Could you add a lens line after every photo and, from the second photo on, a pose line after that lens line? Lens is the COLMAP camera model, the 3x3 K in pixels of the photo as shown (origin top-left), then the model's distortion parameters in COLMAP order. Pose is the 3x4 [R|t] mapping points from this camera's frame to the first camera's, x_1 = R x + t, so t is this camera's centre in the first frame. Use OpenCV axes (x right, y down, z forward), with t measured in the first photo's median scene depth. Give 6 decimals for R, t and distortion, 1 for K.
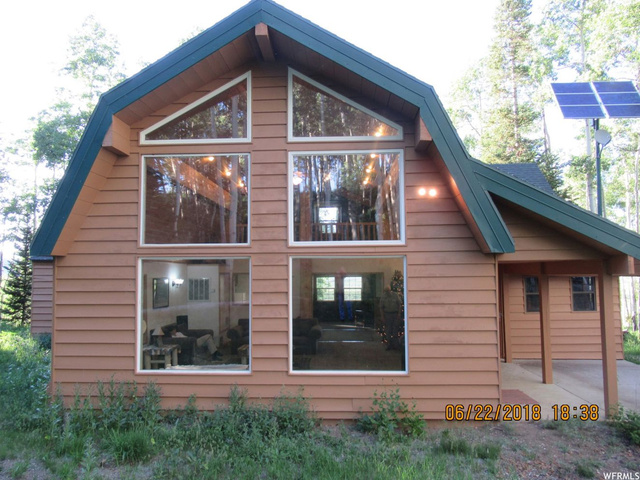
lens RADIAL K [[470.9, 0, 320.4], [0, 470.9, 240.9], [0, 0, 1]] dist [-0.001736, 0.000279]
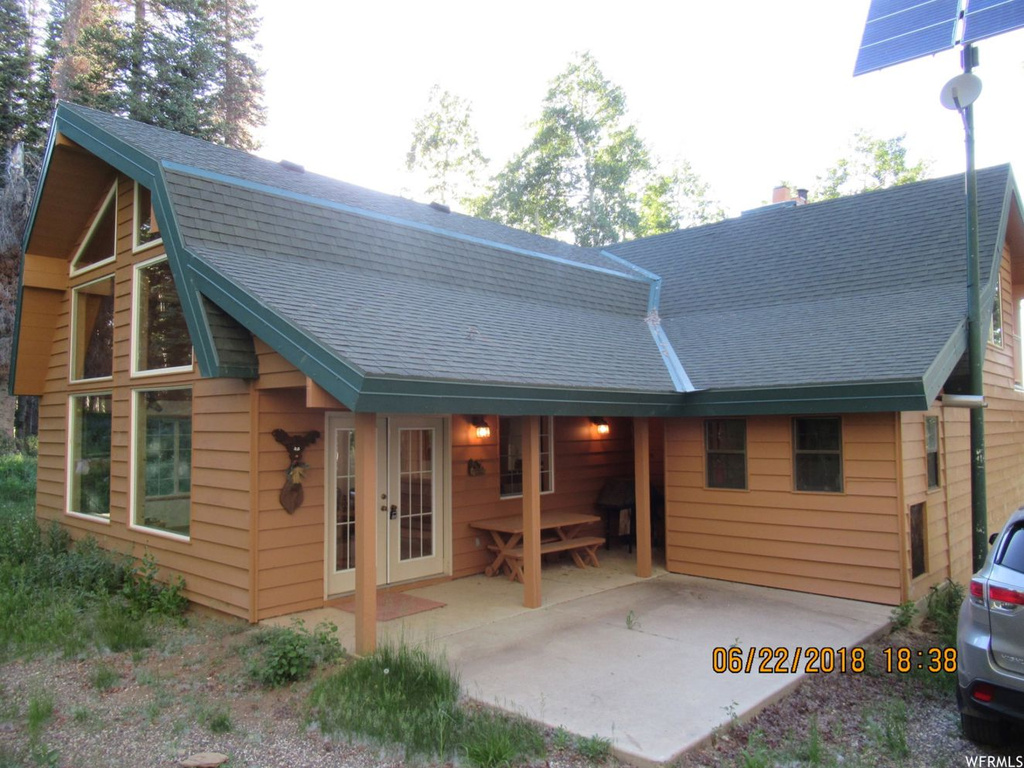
lens RADIAL K [[753.4, 0, 513.1], [0, 753.4, 383.4], [0, 0, 1]] dist [-0.001736, 0.000279]
pose [[0.777593, -0.029813, -0.628061, 1.282955], [0.039166, 0.999232, 0.001060, 0.046084], [0.627547, -0.025423, 0.778163, 0.369320]]
